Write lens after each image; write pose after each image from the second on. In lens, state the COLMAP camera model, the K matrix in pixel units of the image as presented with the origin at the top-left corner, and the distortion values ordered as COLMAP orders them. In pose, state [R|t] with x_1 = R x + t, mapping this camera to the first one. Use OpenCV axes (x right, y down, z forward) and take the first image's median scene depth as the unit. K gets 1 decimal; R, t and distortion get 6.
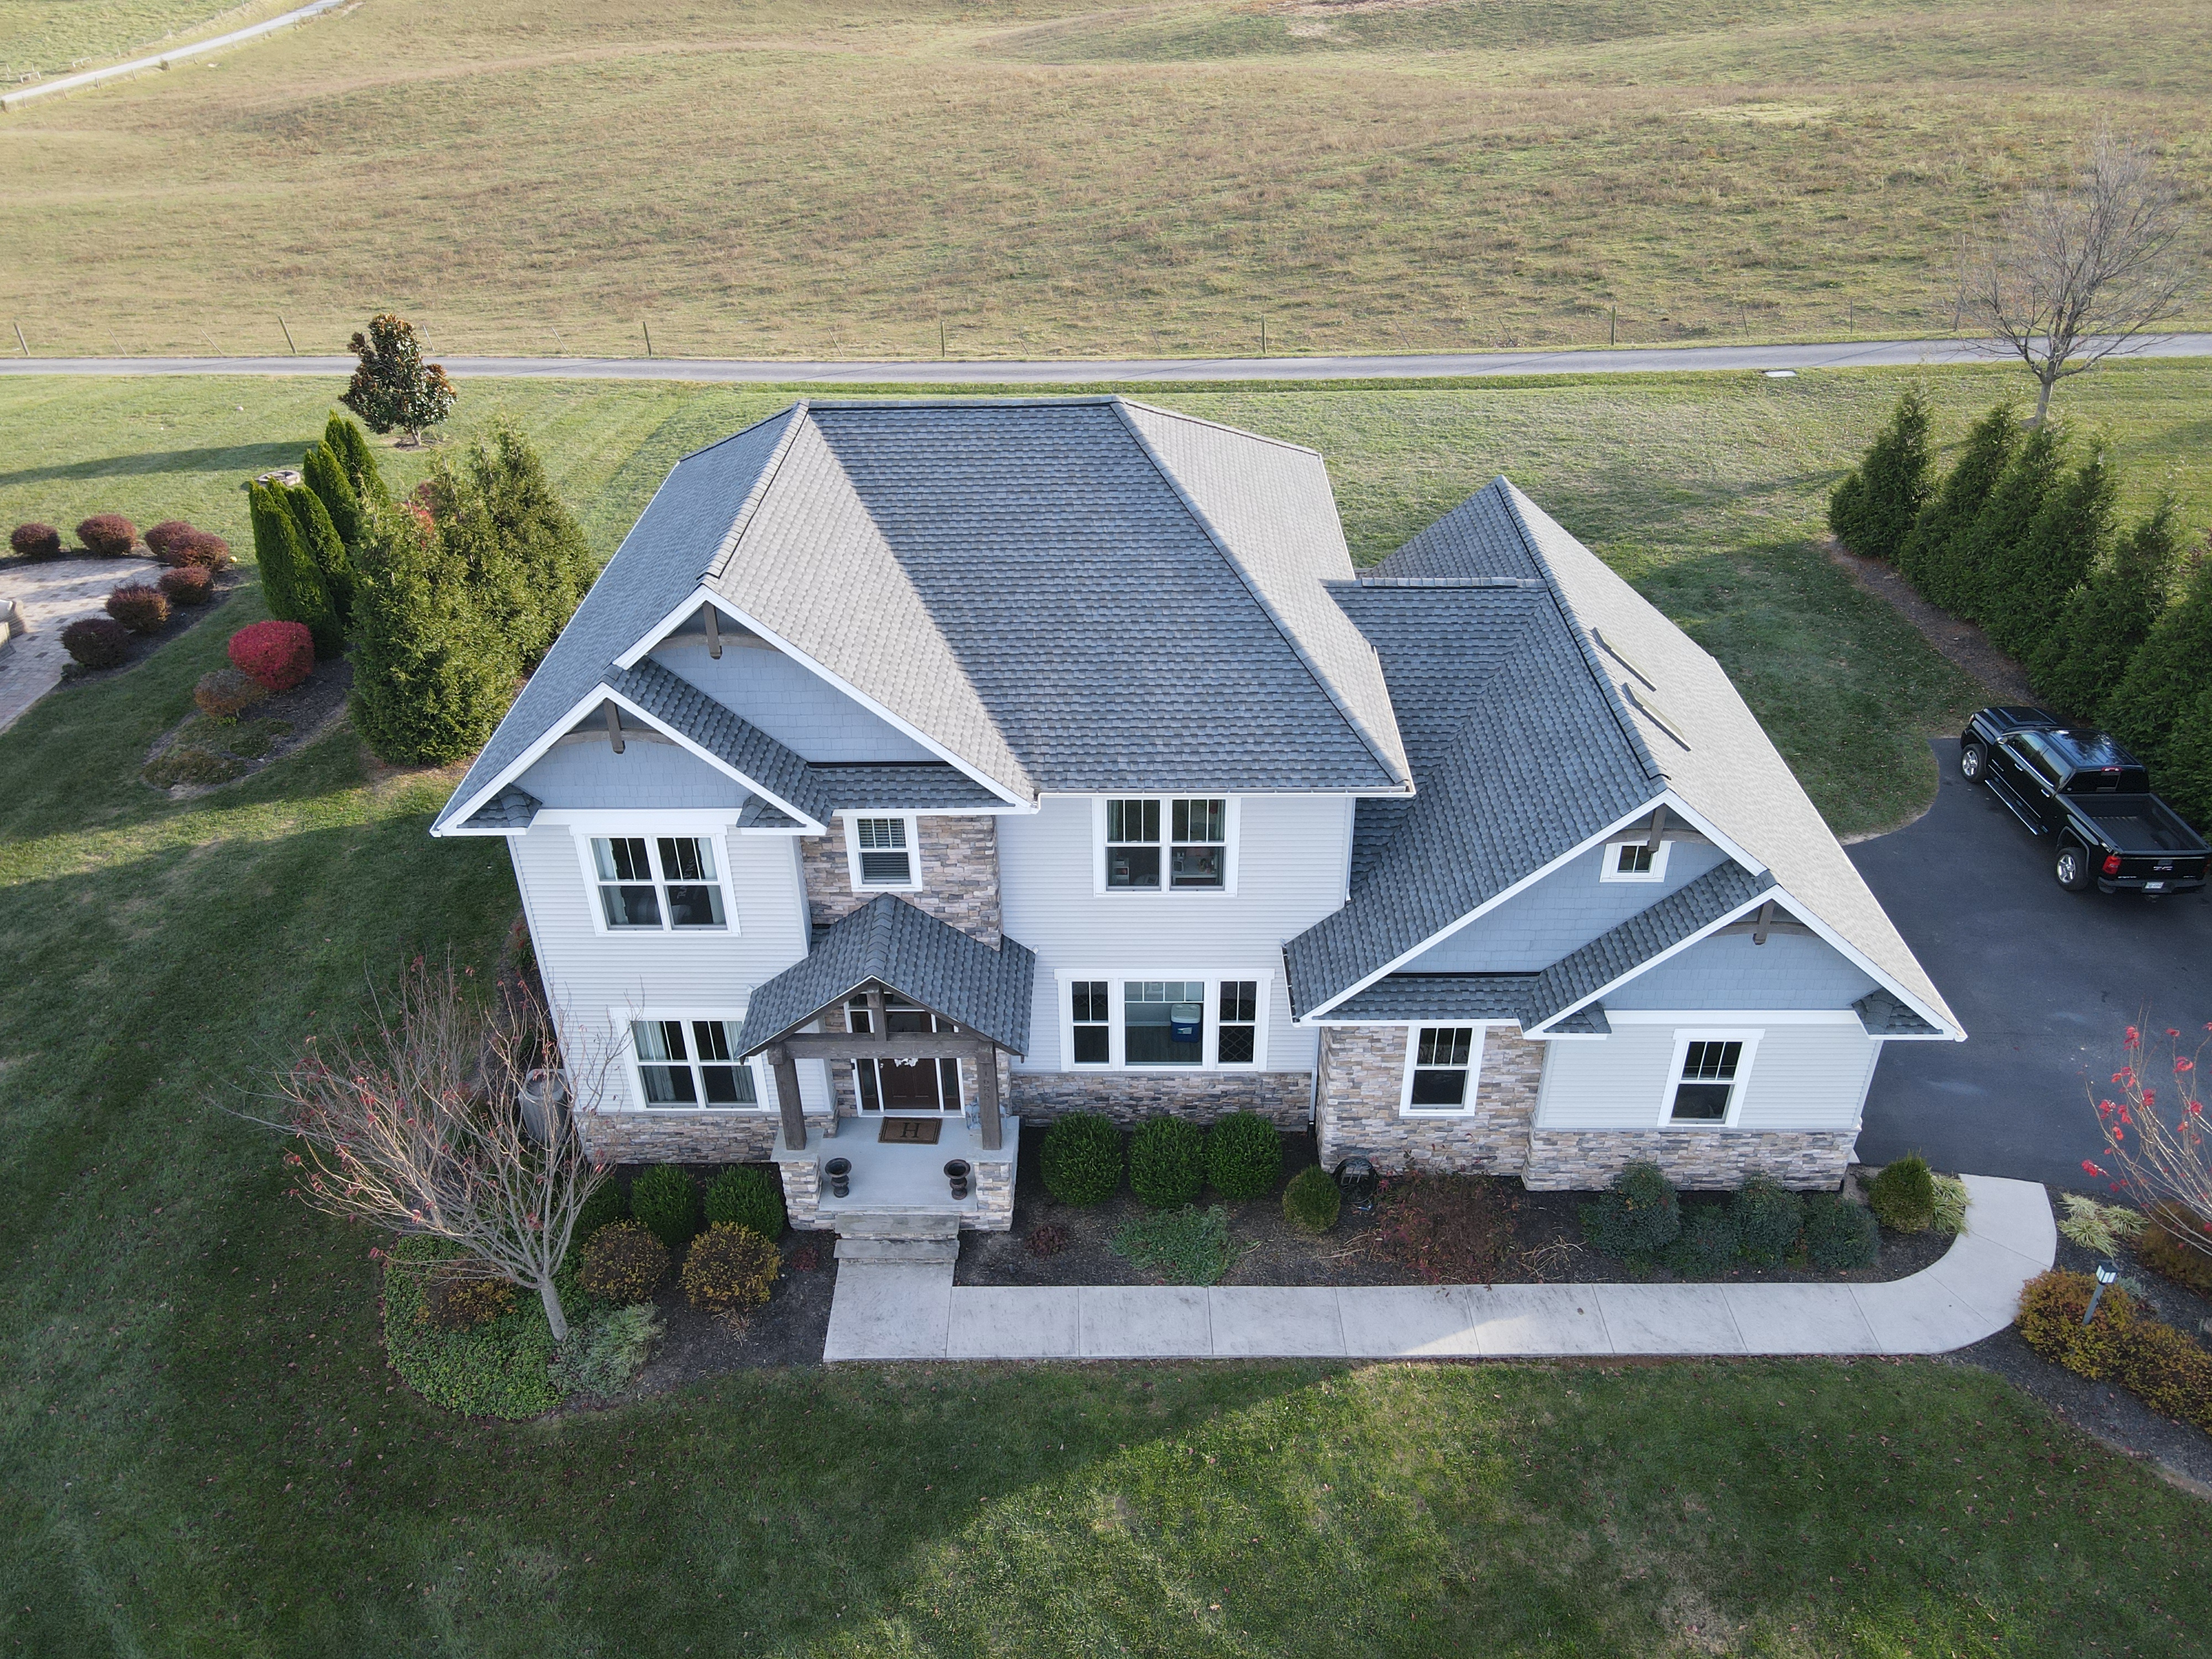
lens RADIAL K [[1629.4, 0, 1096.9], [0, 1629.4, 827.5], [0, 0, 1]] dist [0.007671, 0.011423]
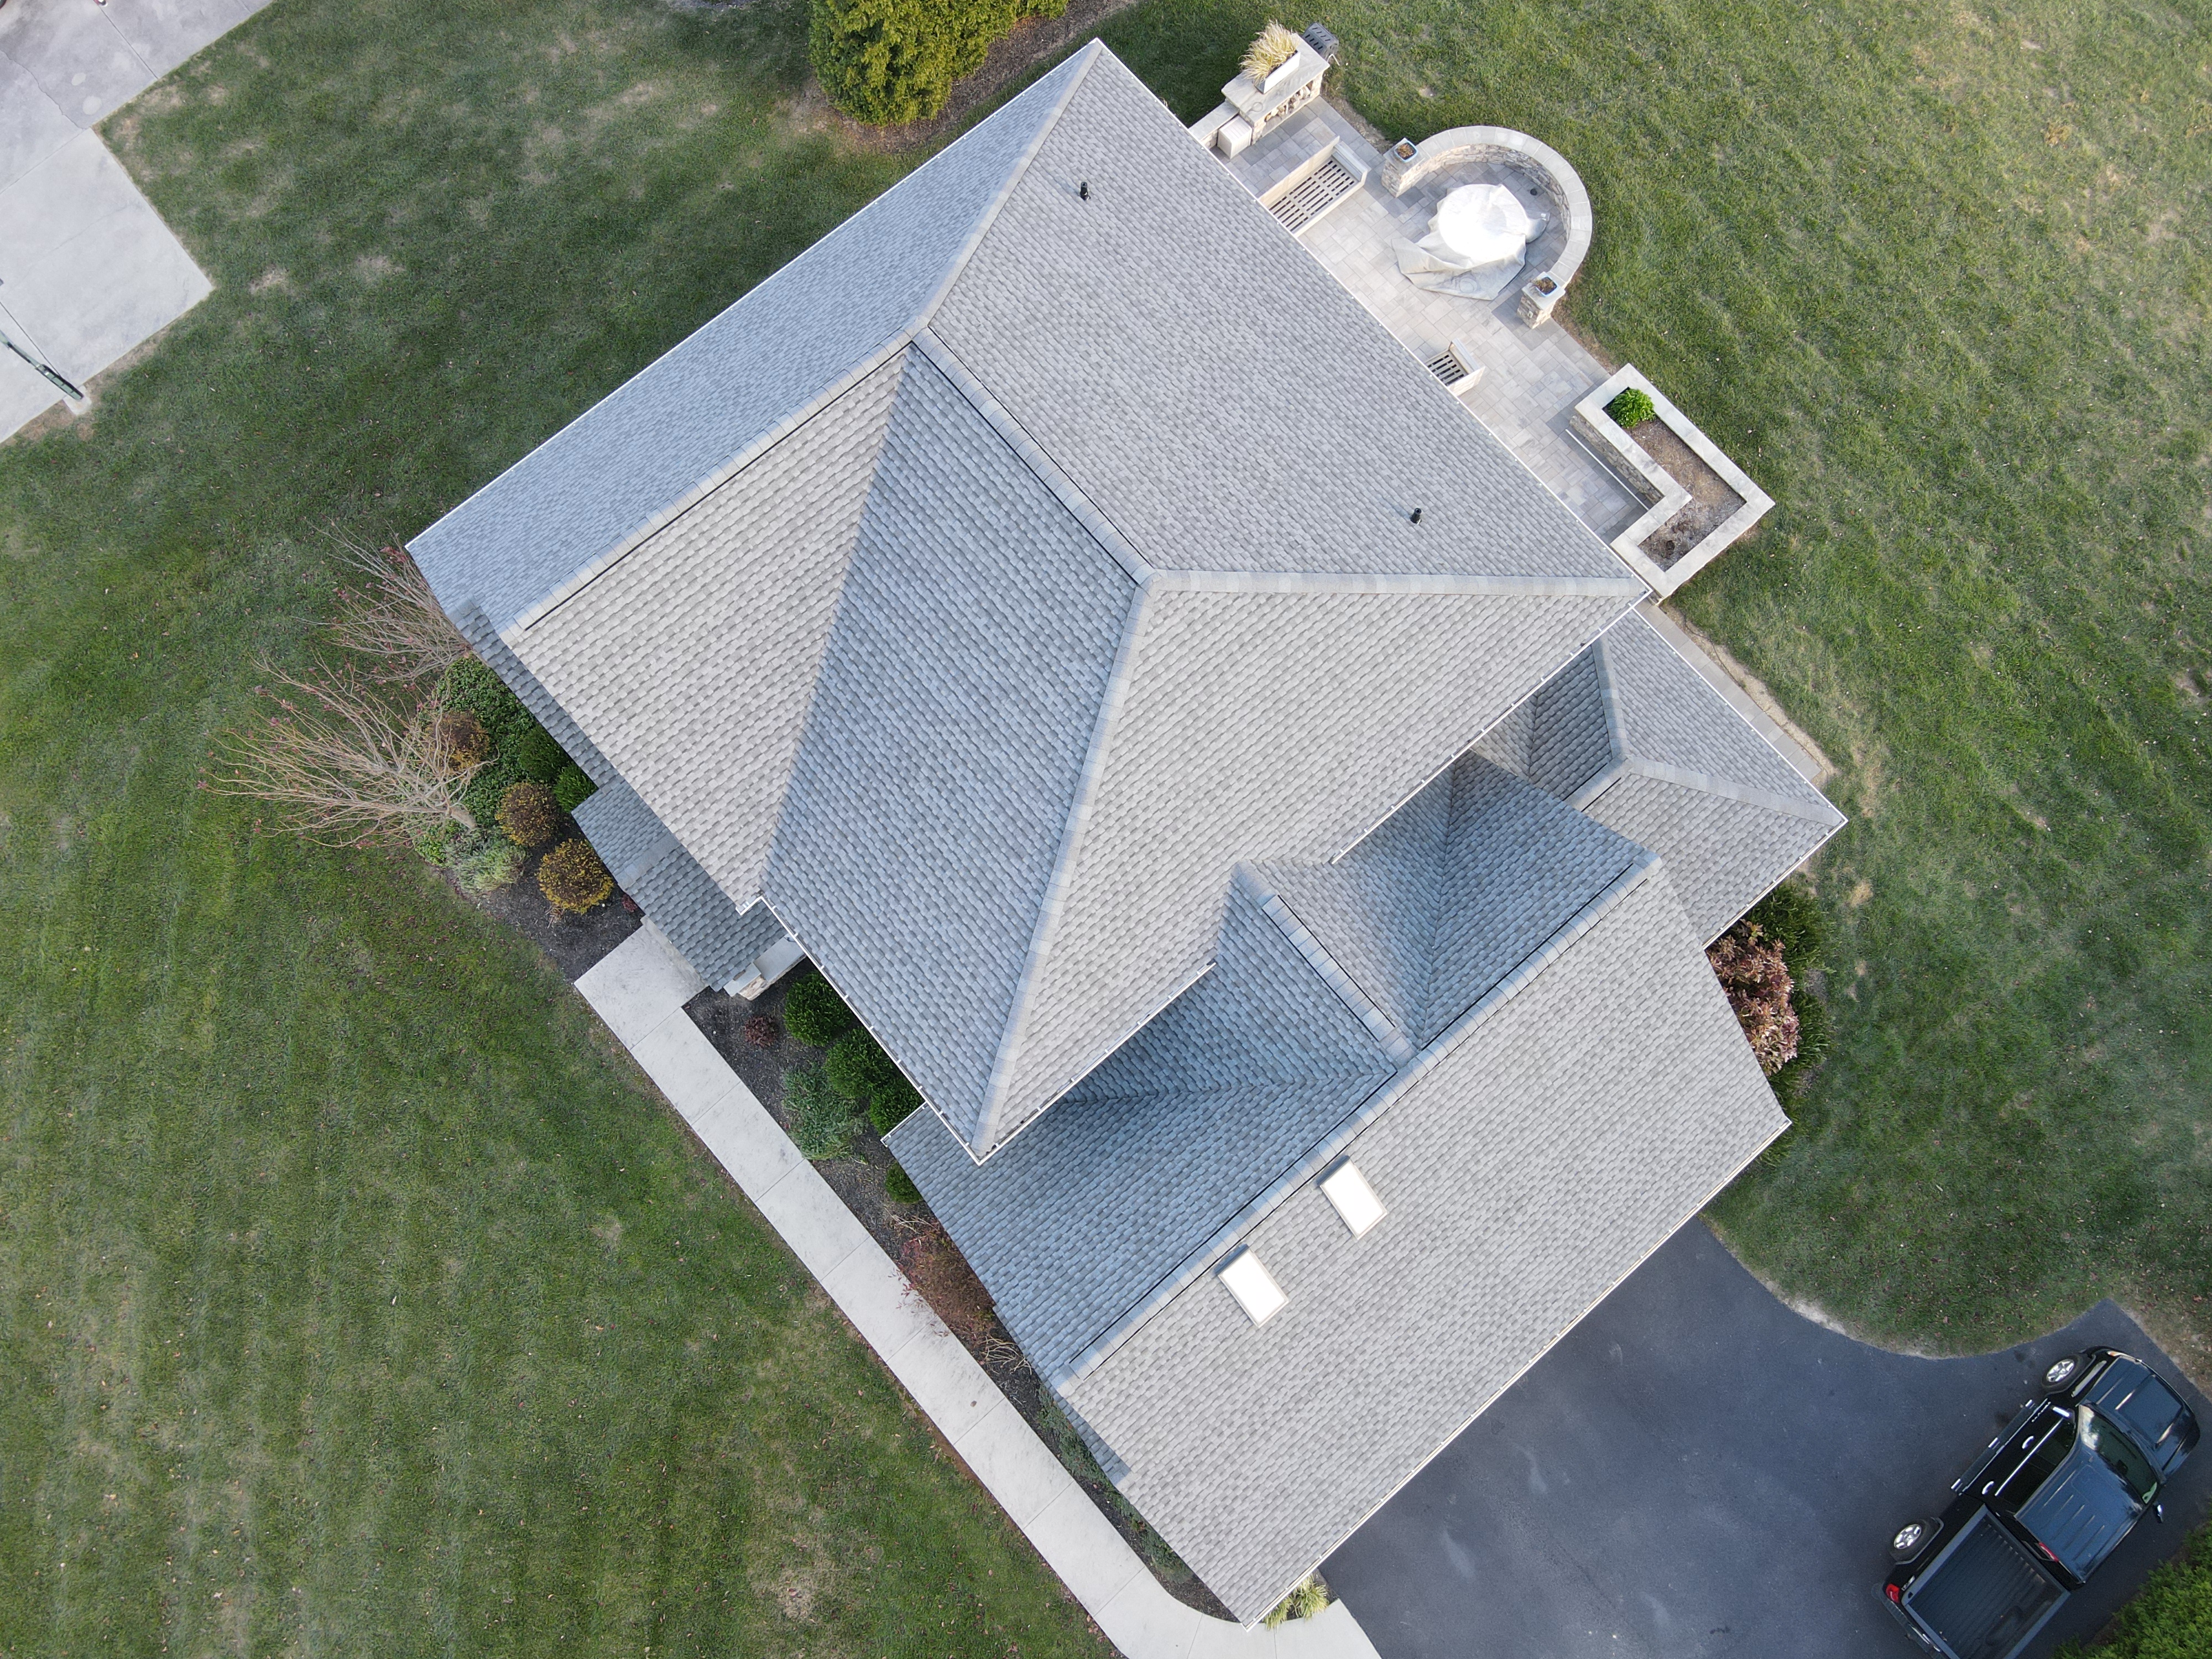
lens RADIAL K [[1629.4, 0, 1095.8], [0, 1629.4, 828.7], [0, 0, 1]] dist [0.007671, 0.011423]
pose [[0.661076, 0.728447, -0.179844, 0.256904], [-0.397174, 0.543089, 0.739802, -0.877338], [0.636578, -0.417636, 0.648343, 0.429460]]
